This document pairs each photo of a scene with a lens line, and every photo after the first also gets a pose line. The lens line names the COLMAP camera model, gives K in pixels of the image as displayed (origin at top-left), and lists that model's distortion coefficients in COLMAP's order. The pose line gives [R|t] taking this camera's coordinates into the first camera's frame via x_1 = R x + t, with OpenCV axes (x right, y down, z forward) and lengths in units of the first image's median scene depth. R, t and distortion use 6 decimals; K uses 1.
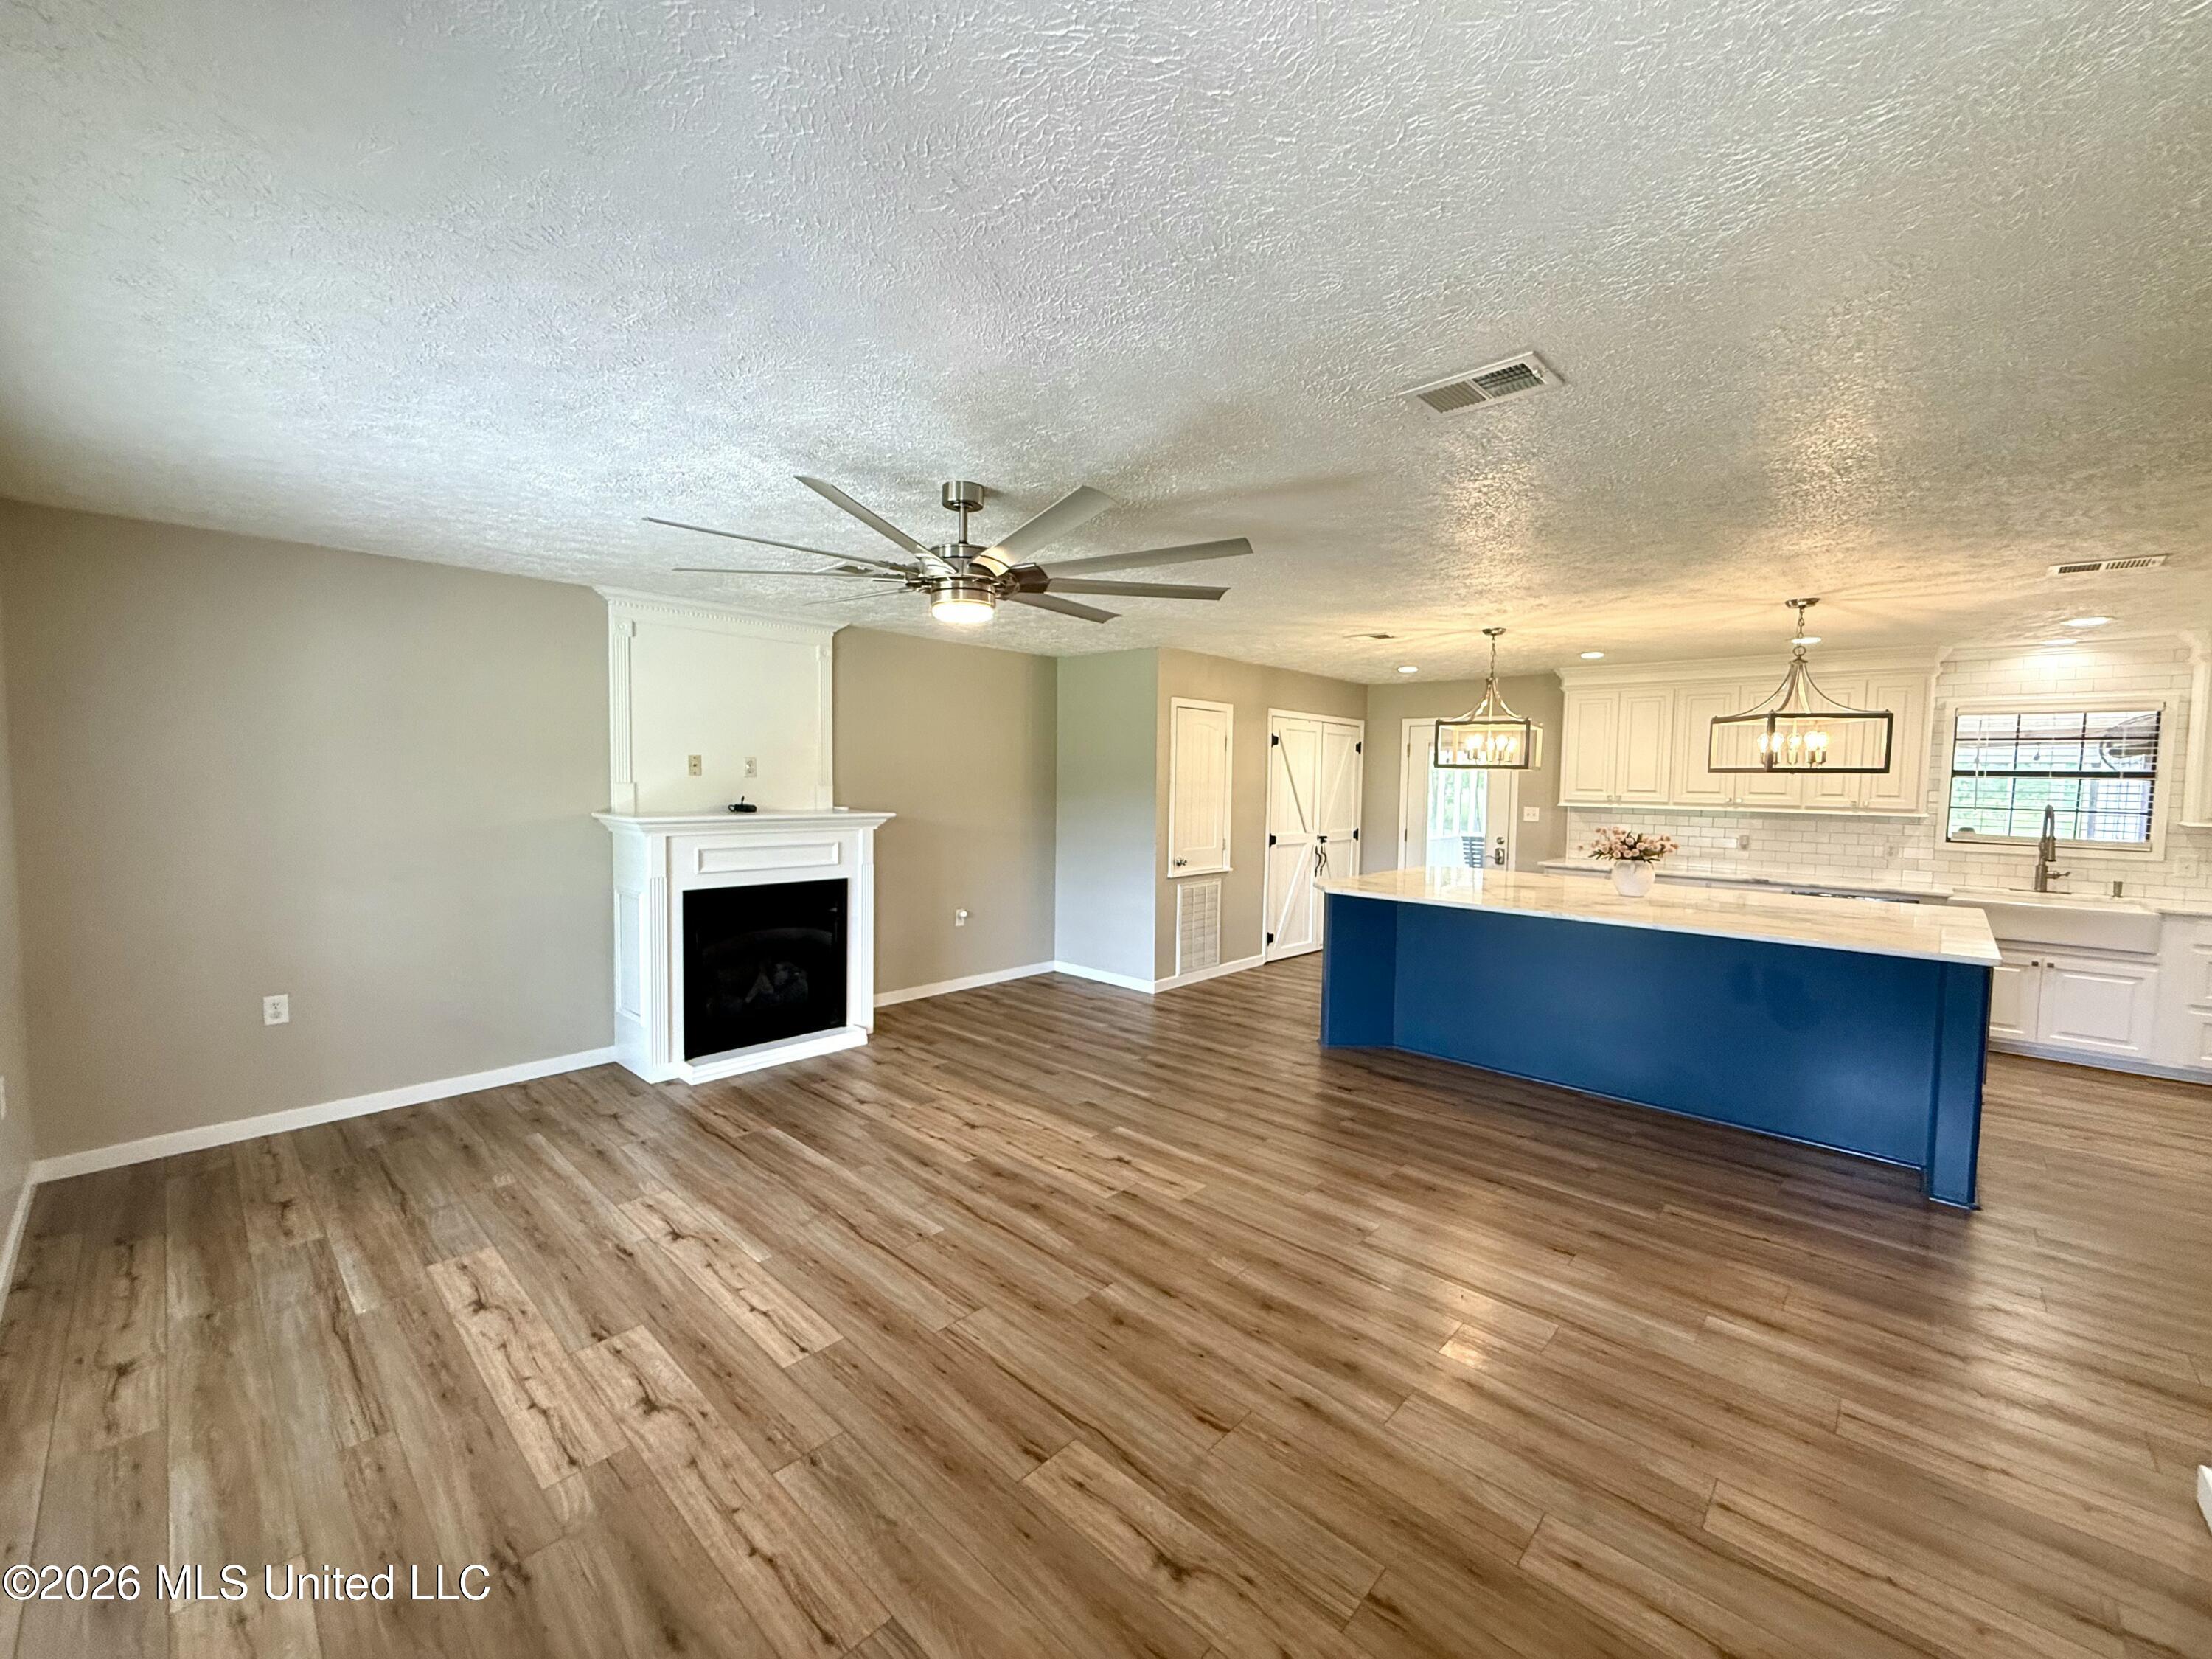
lens RADIAL K [[886.1, 0, 1097.9], [0, 886.1, 832.6], [0, 0, 1]] dist [-0.000115, 0.000059]
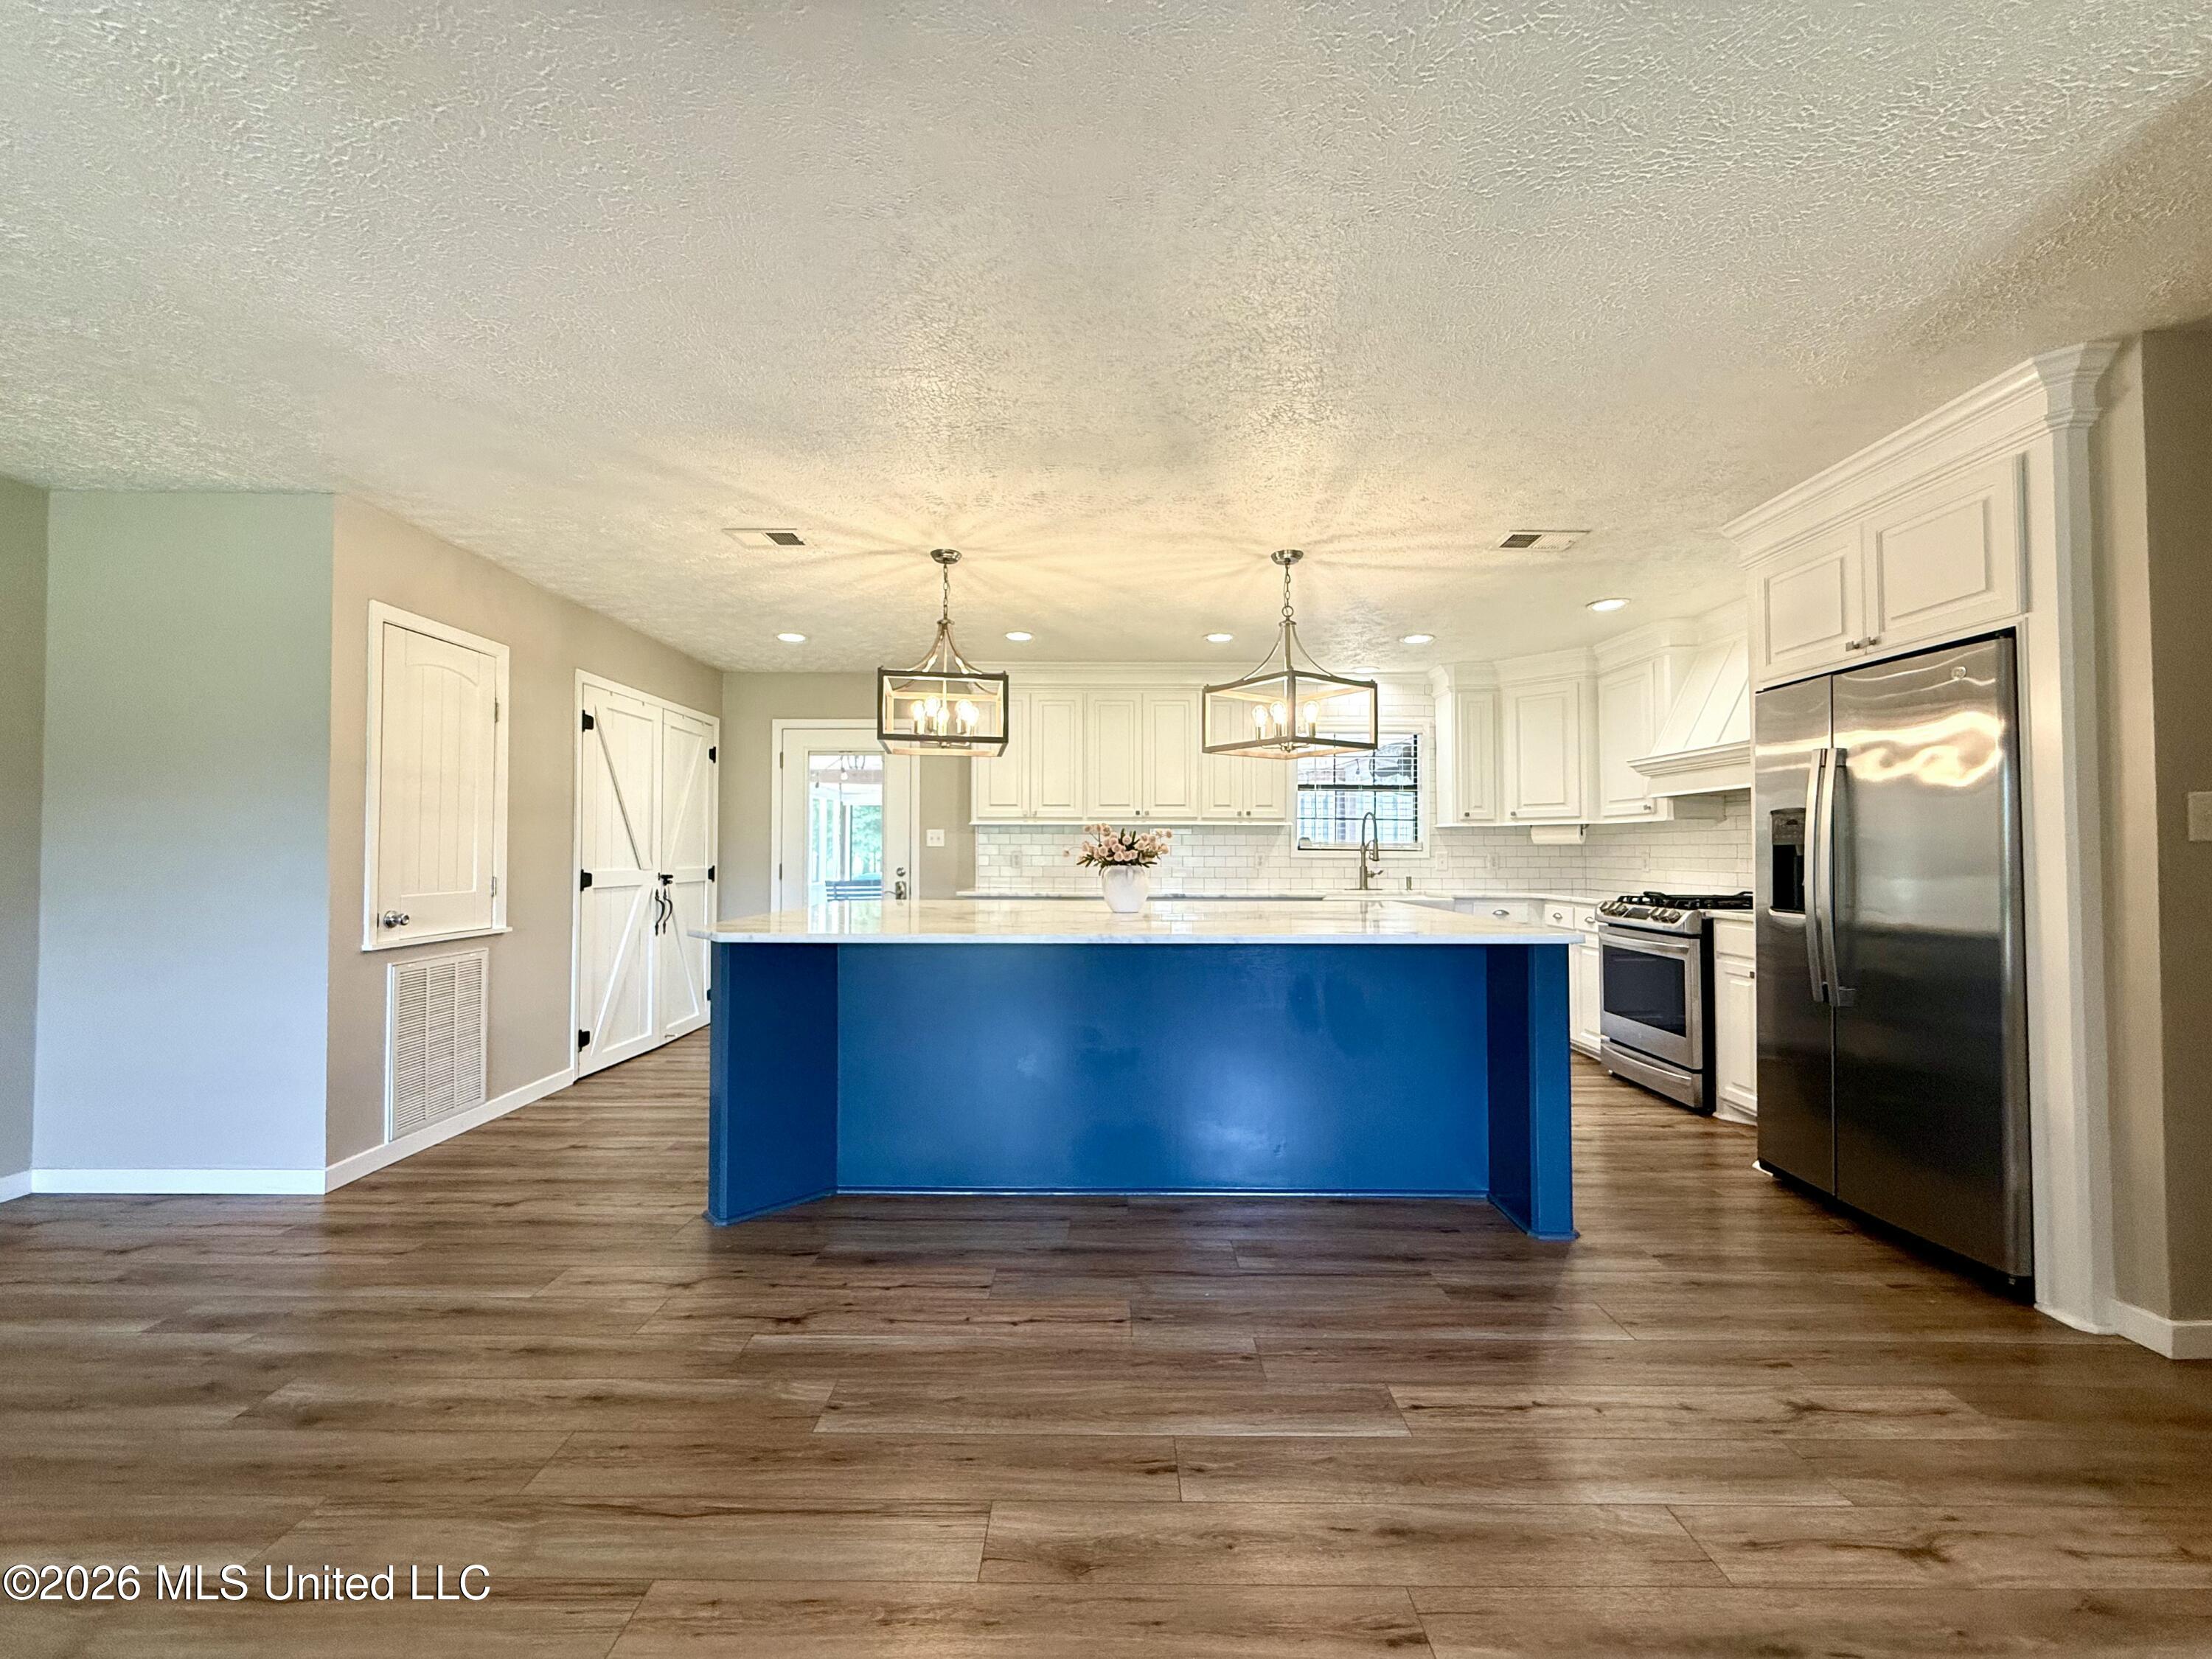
lens RADIAL K [[886.1, 0, 1101.6], [0, 886.1, 827.1], [0, 0, 1]] dist [-0.000115, 0.000059]
pose [[0.732686, 0.003449, 0.680558, 0.062904], [0.052383, 0.996735, -0.061446, 0.047997], [-0.678548, 0.080670, 0.730113, 0.483342]]
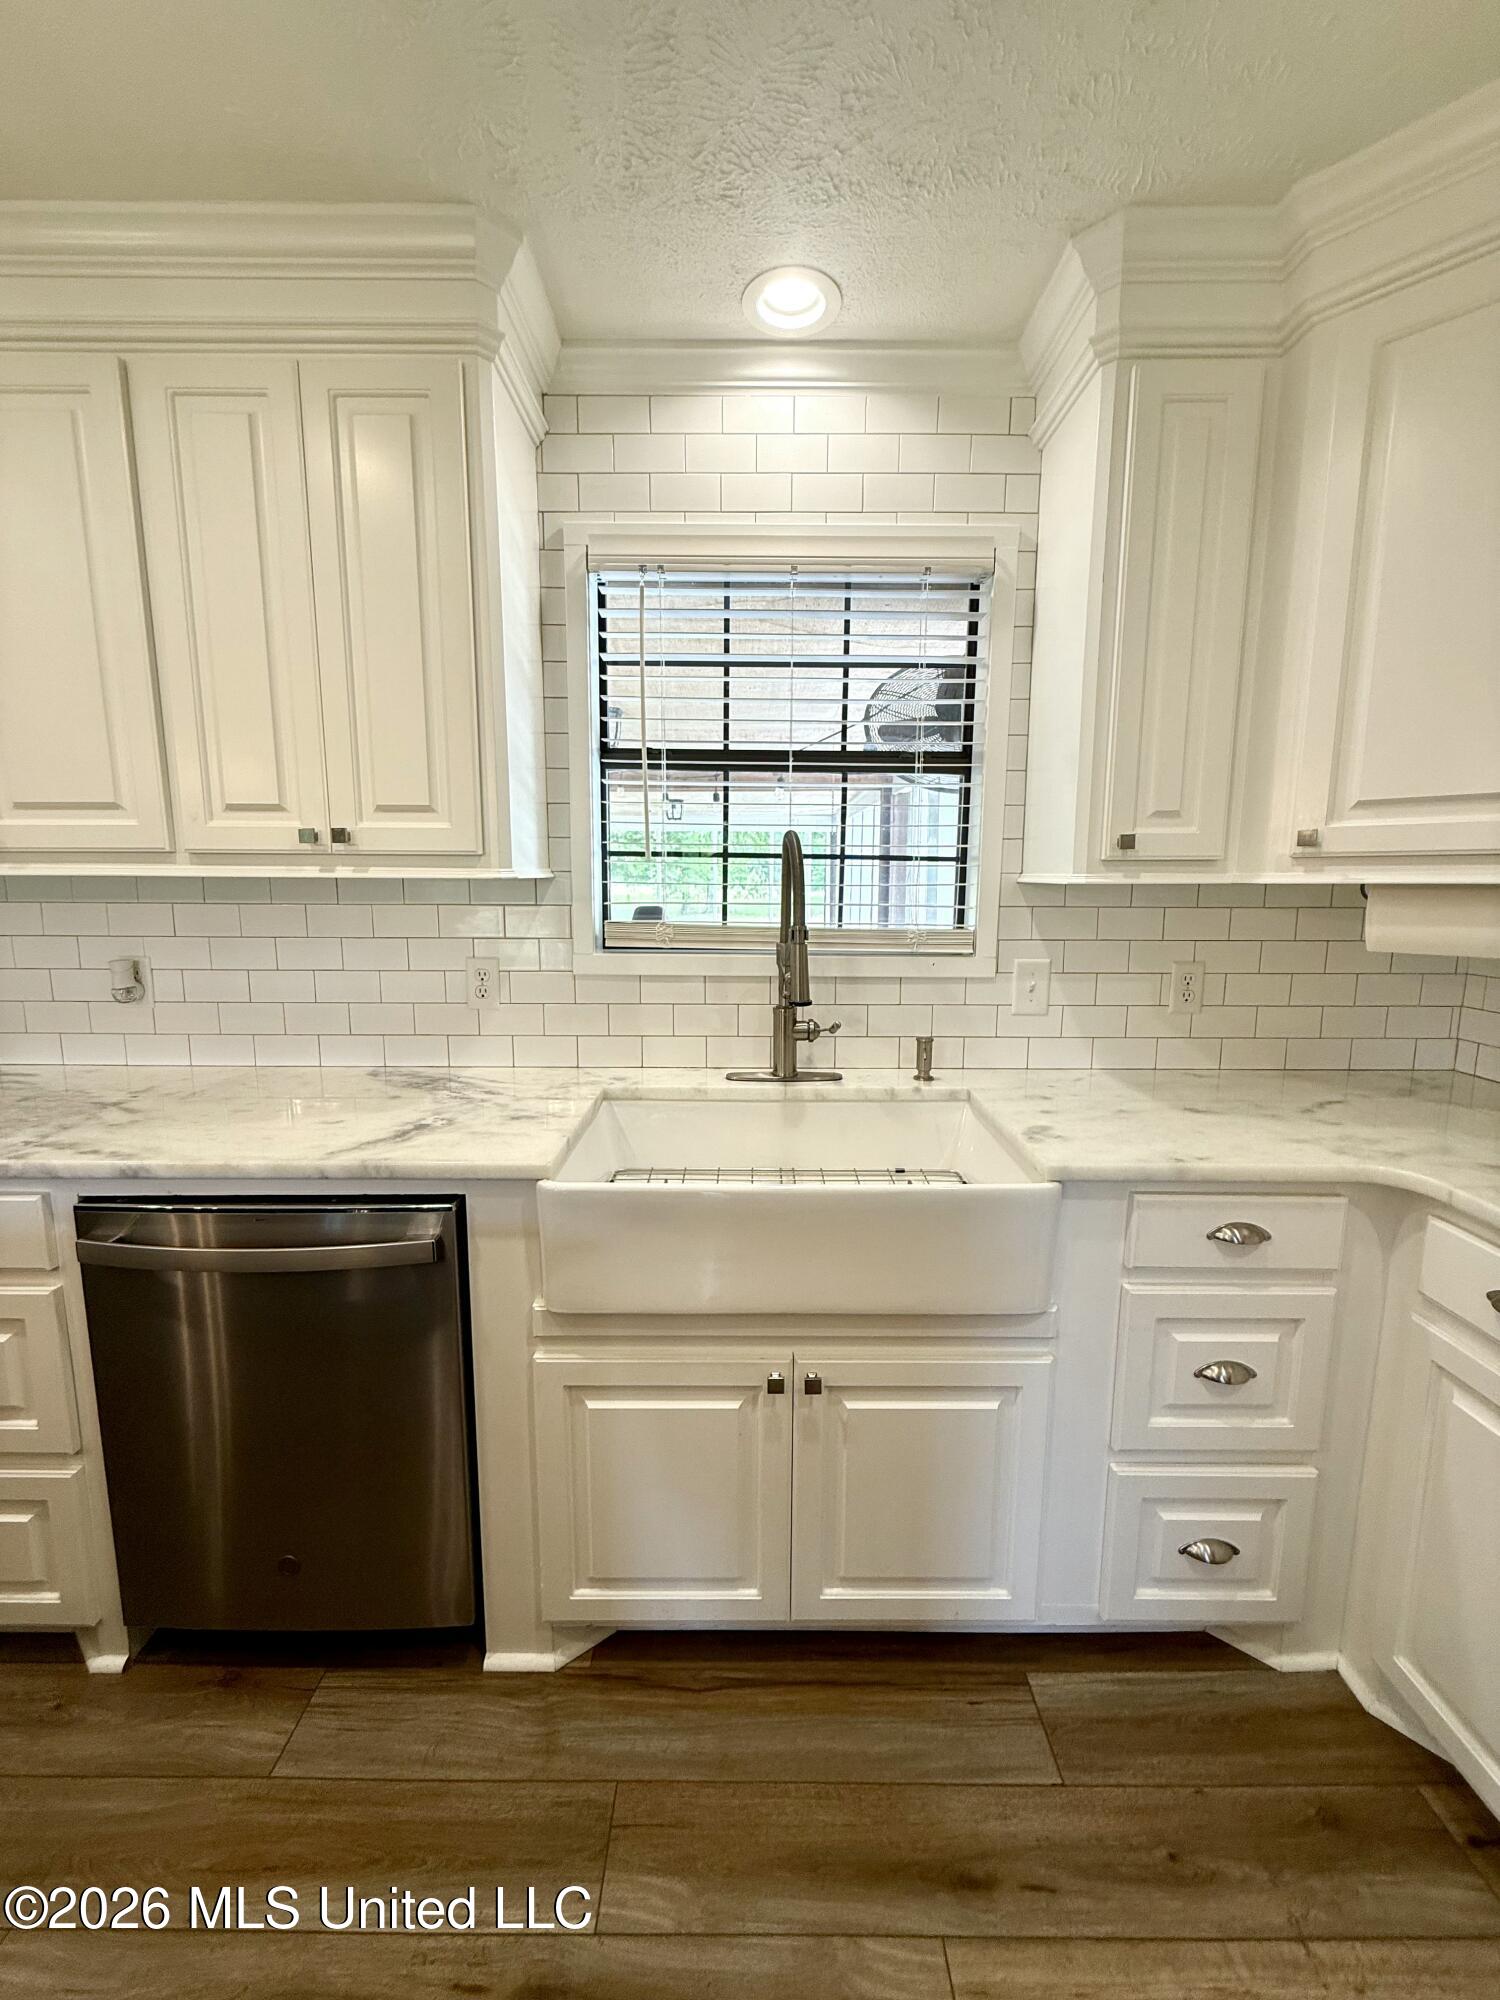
lens RADIAL K [[801.2, 0, 751.5], [0, 801.2, 1000.1], [0, 0, 1]] dist [-0.000115, 0.000059]
pose [[0.727984, -0.112291, 0.676335, 1.014054], [0.049027, 0.992497, 0.112011, -0.003147], [-0.683838, -0.048384, 0.728028, 0.937203]]
